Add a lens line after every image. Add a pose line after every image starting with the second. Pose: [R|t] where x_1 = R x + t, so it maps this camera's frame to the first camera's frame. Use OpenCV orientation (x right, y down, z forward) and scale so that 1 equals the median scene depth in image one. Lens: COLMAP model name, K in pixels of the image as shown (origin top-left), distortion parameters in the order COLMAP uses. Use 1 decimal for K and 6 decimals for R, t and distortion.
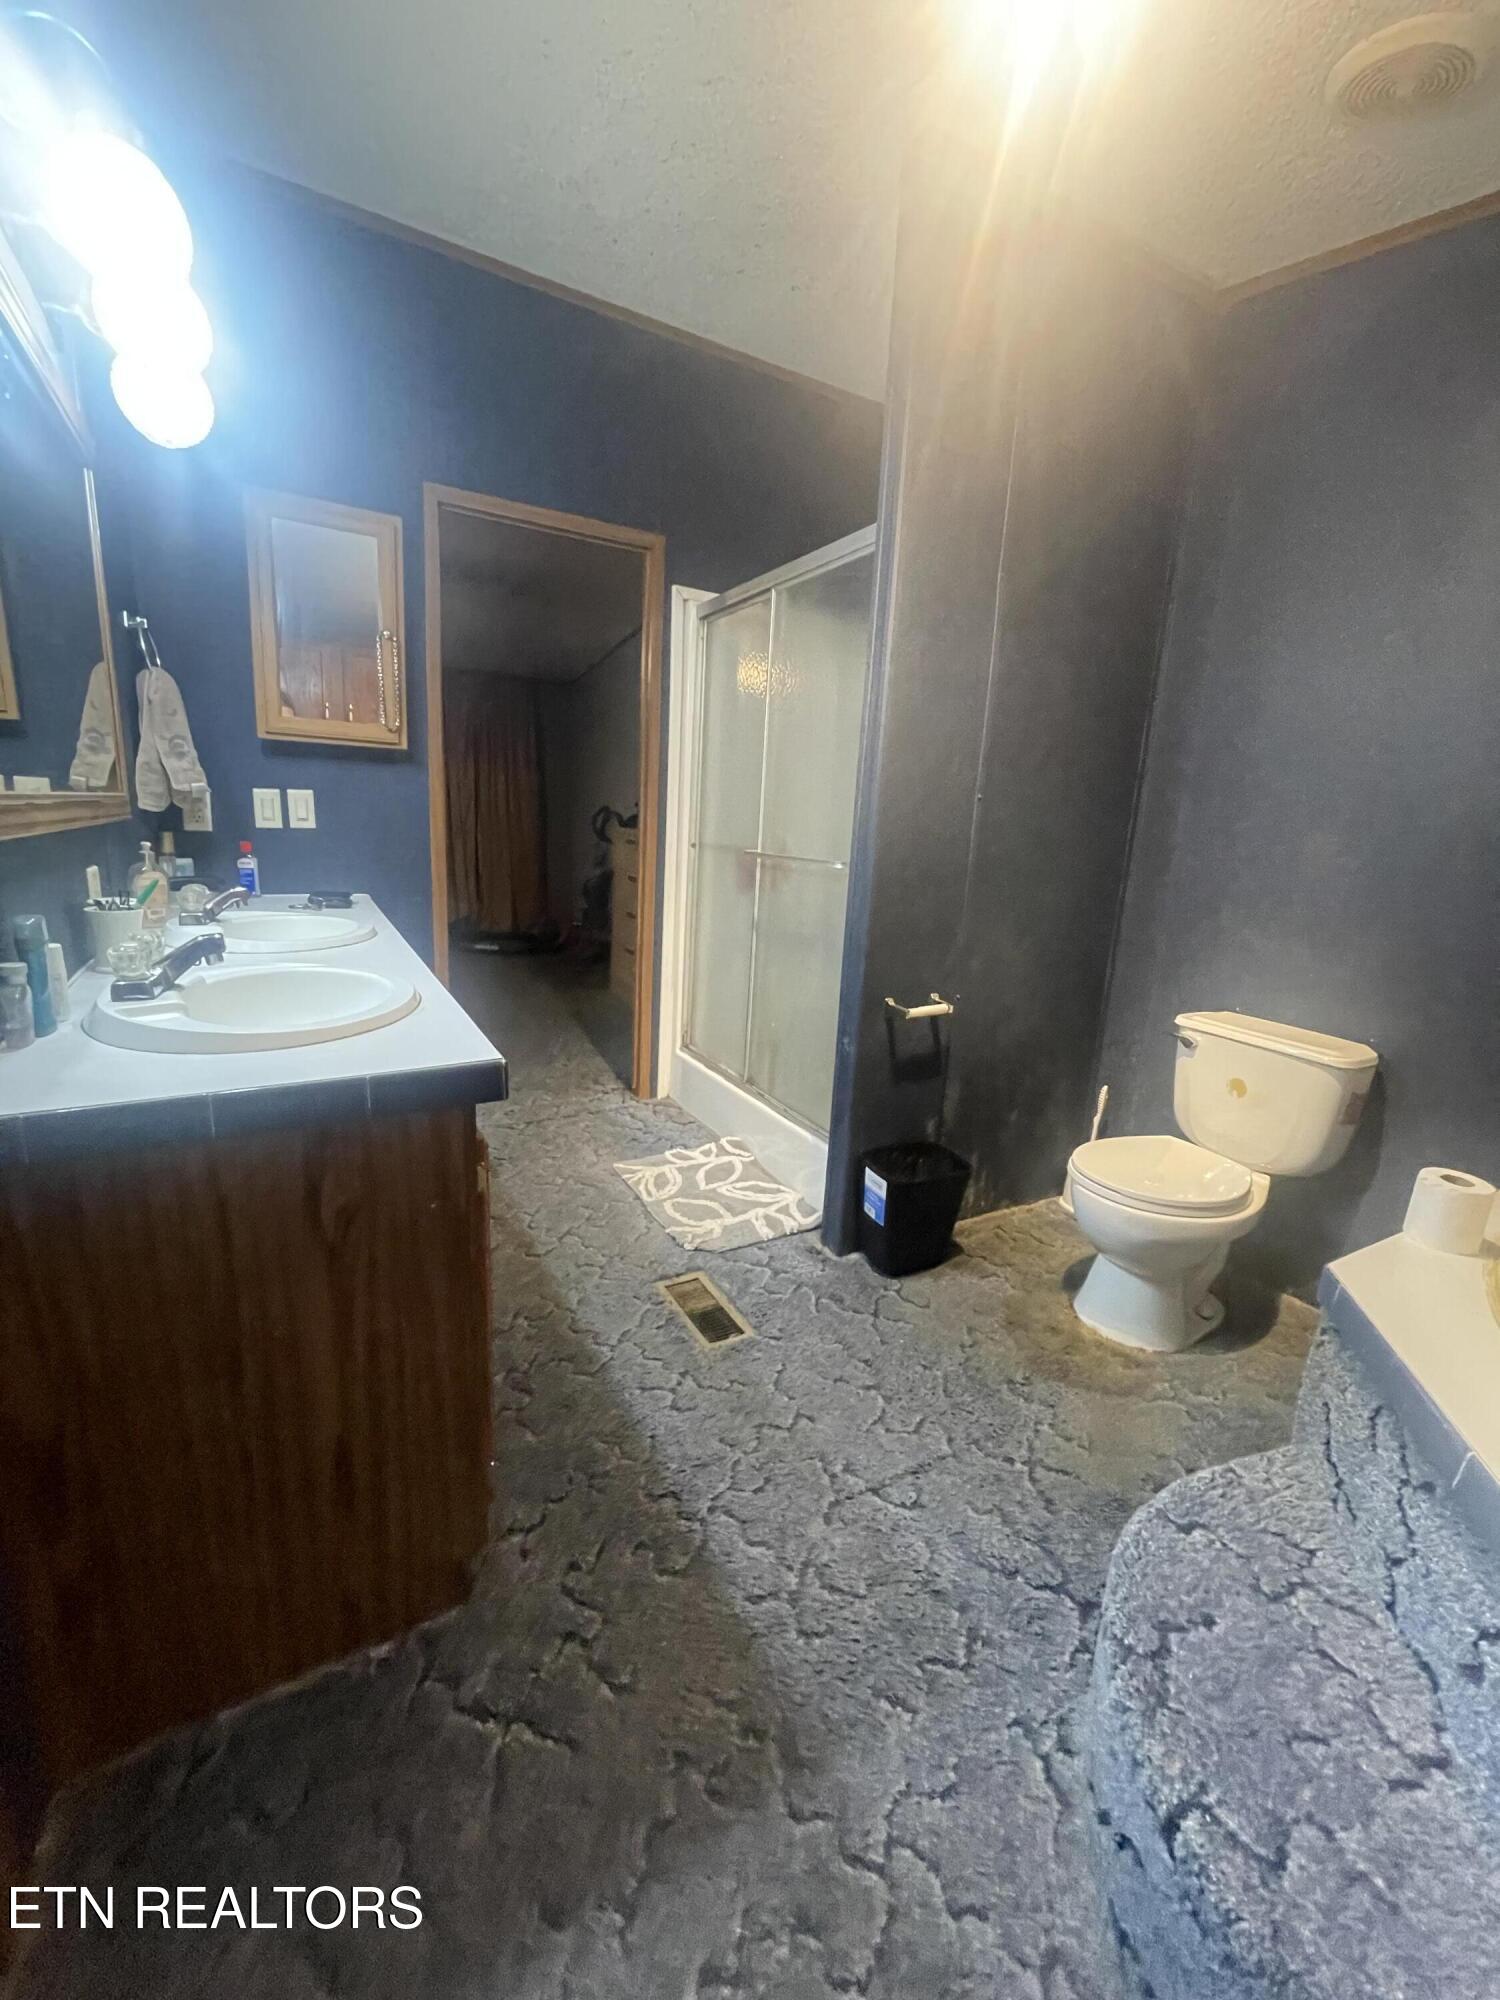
lens RADIAL K [[805.5, 0, 748.3], [0, 805.5, 989.3], [0, 0, 1]] dist [-0.000231, 0.002339]
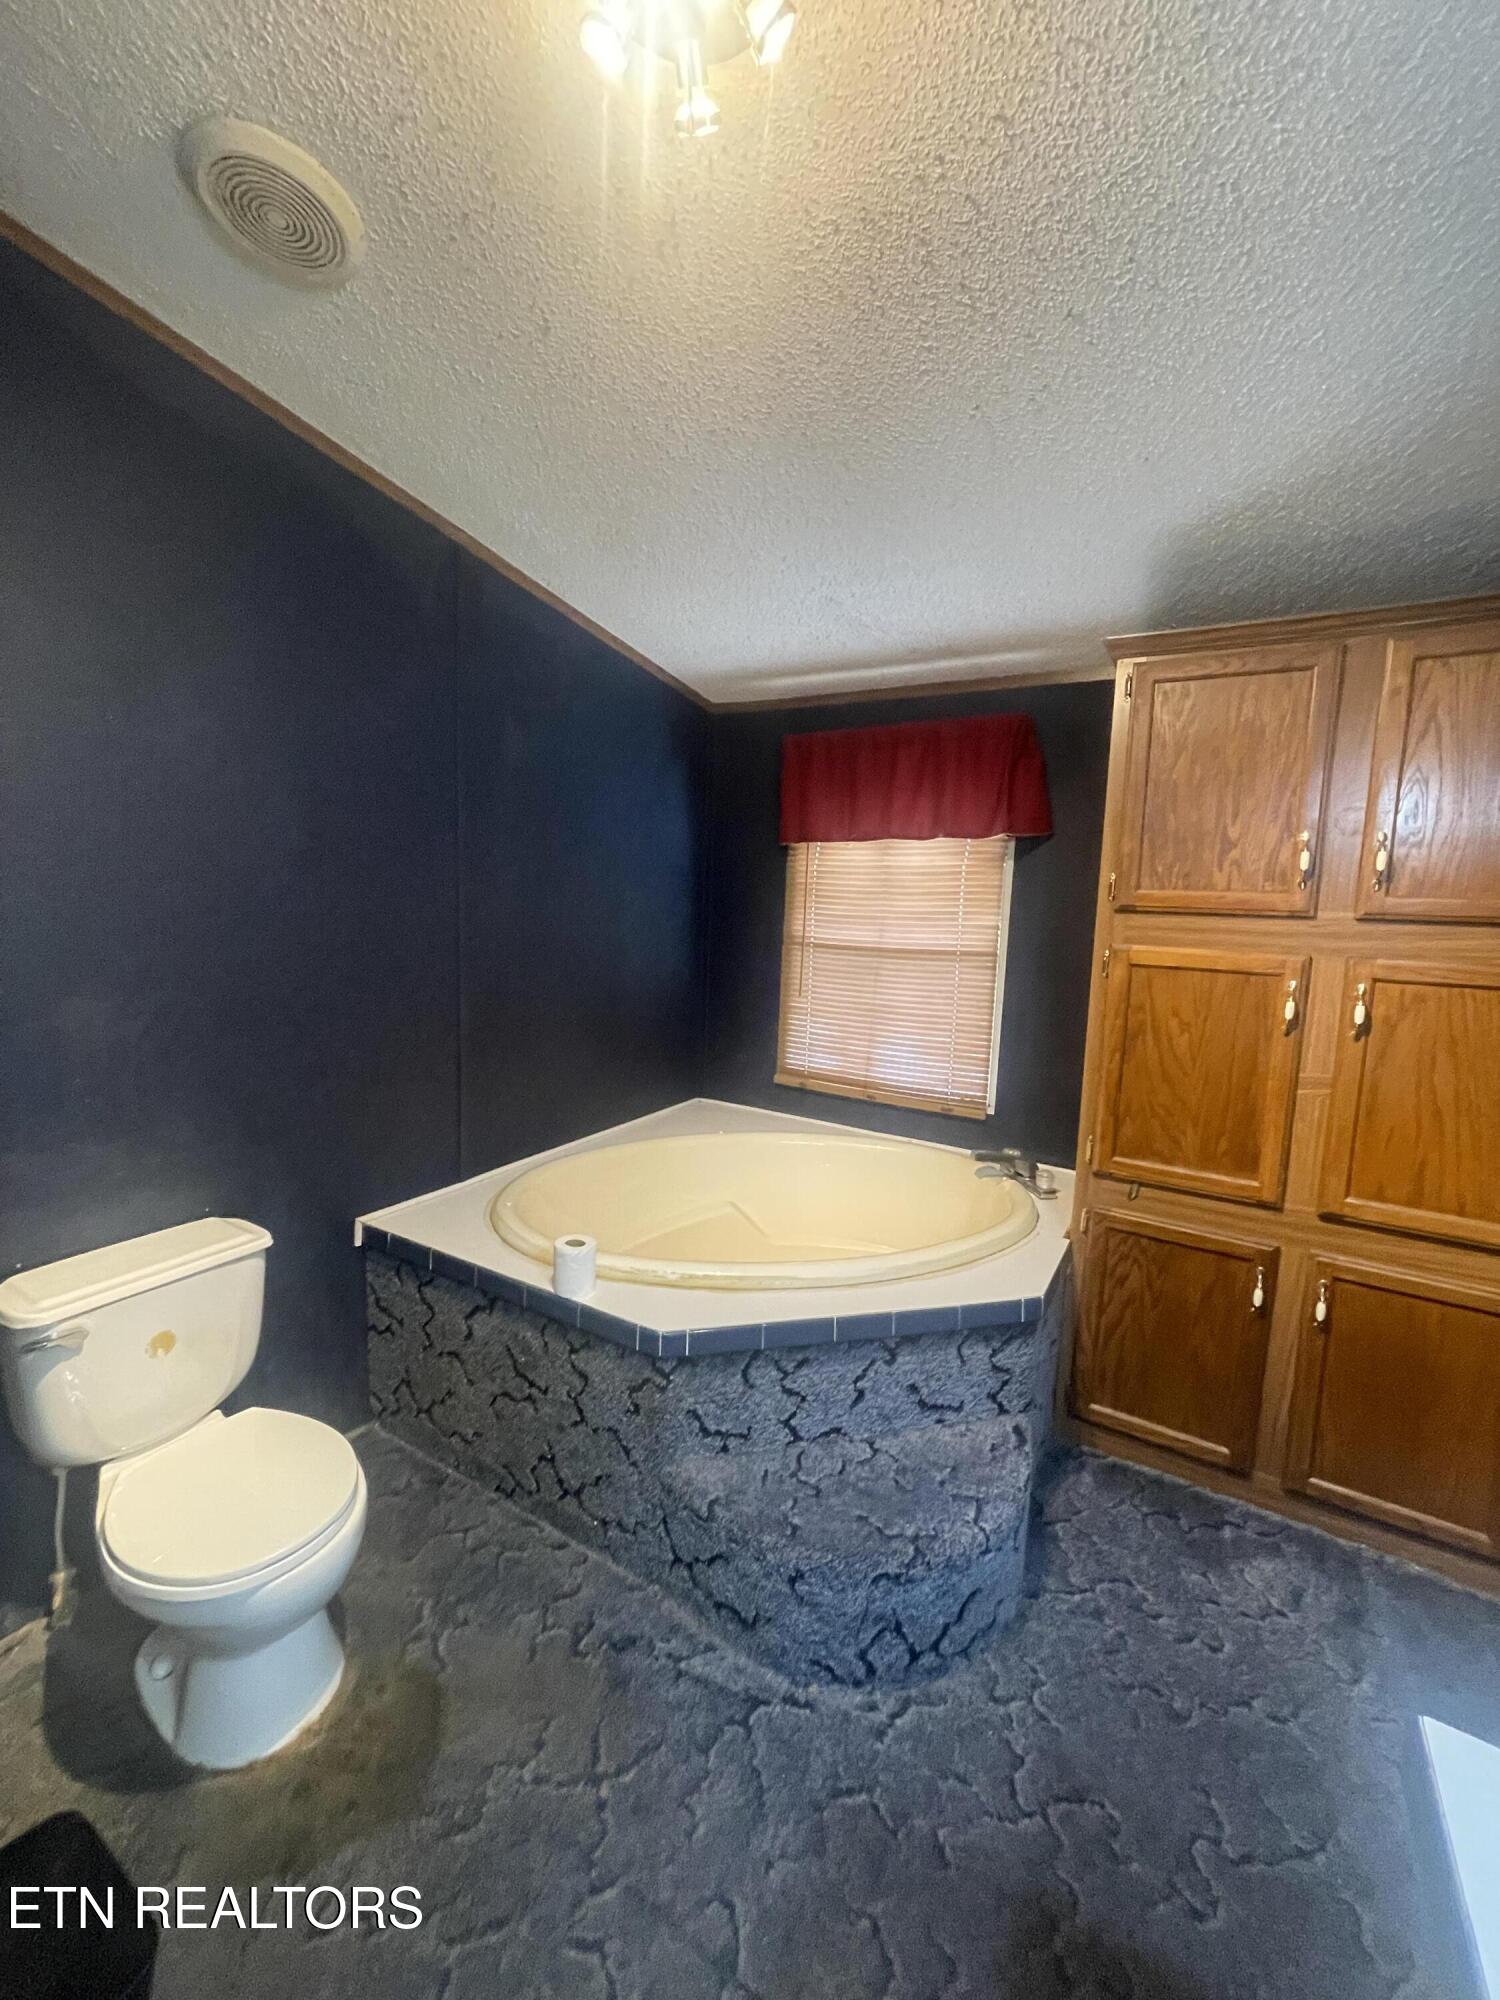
lens RADIAL K [[805.5, 0, 748.3], [0, 805.5, 989.3], [0, 0, 1]] dist [-0.000231, 0.002339]
pose [[-0.492124, -0.162851, 0.855157, -0.356366], [0.126006, 0.958675, 0.255078, -0.453651], [-0.861358, 0.233285, -0.451266, 1.140228]]
